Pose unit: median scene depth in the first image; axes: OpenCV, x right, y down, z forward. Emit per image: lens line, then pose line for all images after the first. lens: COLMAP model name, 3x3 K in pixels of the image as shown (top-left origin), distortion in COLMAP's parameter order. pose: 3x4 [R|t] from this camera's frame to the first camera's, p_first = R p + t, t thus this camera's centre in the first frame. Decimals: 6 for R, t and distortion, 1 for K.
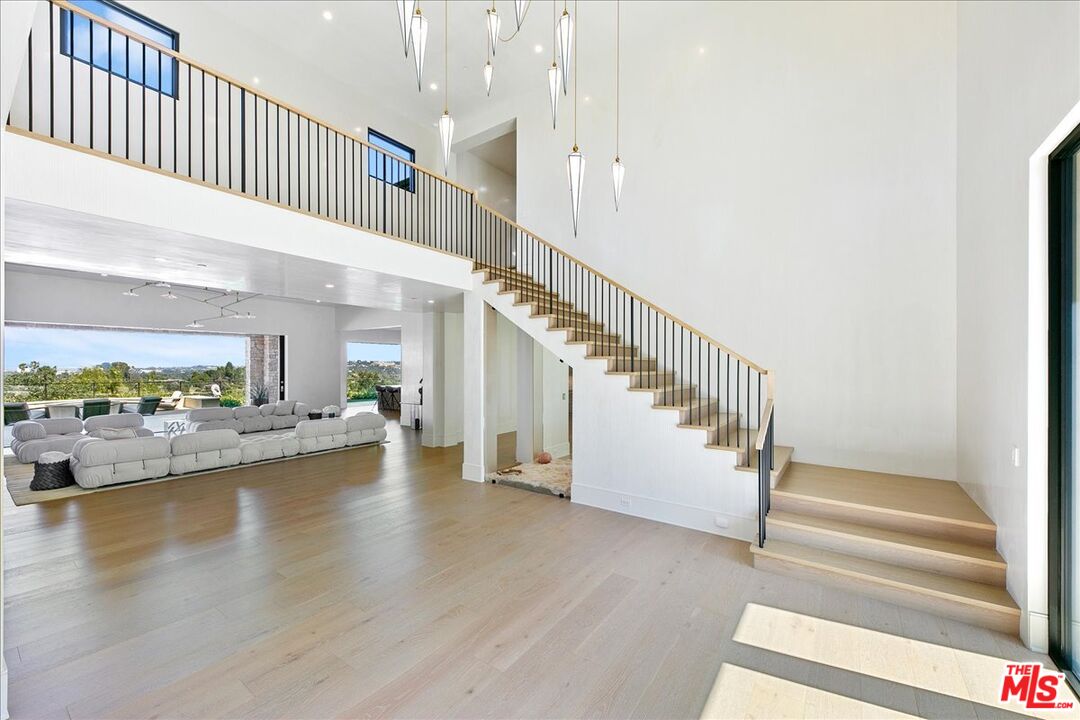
lens RADIAL K [[423.5, 0, 540.0], [0, 423.5, 357.6], [0, 0, 1]] dist [-0.000674, -0.000025]
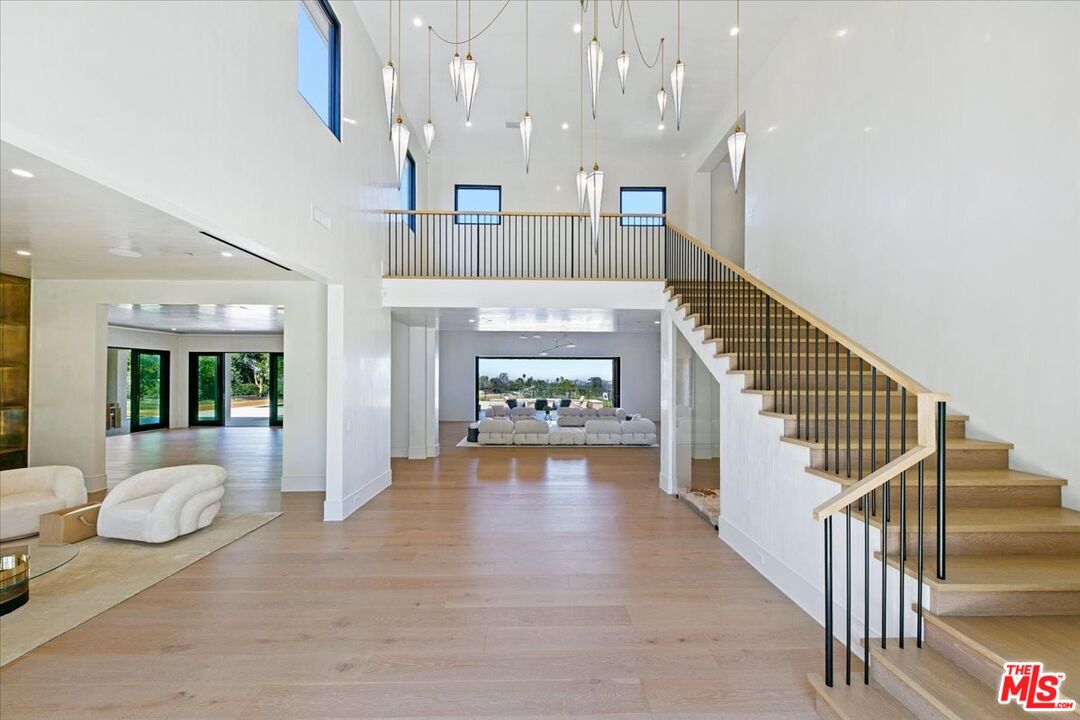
lens RADIAL K [[378.5, 0, 550.5], [0, 378.5, 375.7], [0, 0, 1]] dist [0.001656, 0.000049]
pose [[0.617485, 0.004692, -0.786569, 0.395779], [-0.004169, 0.999988, 0.002692, 0.004903], [0.786572, 0.001617, 0.617497, 0.199962]]
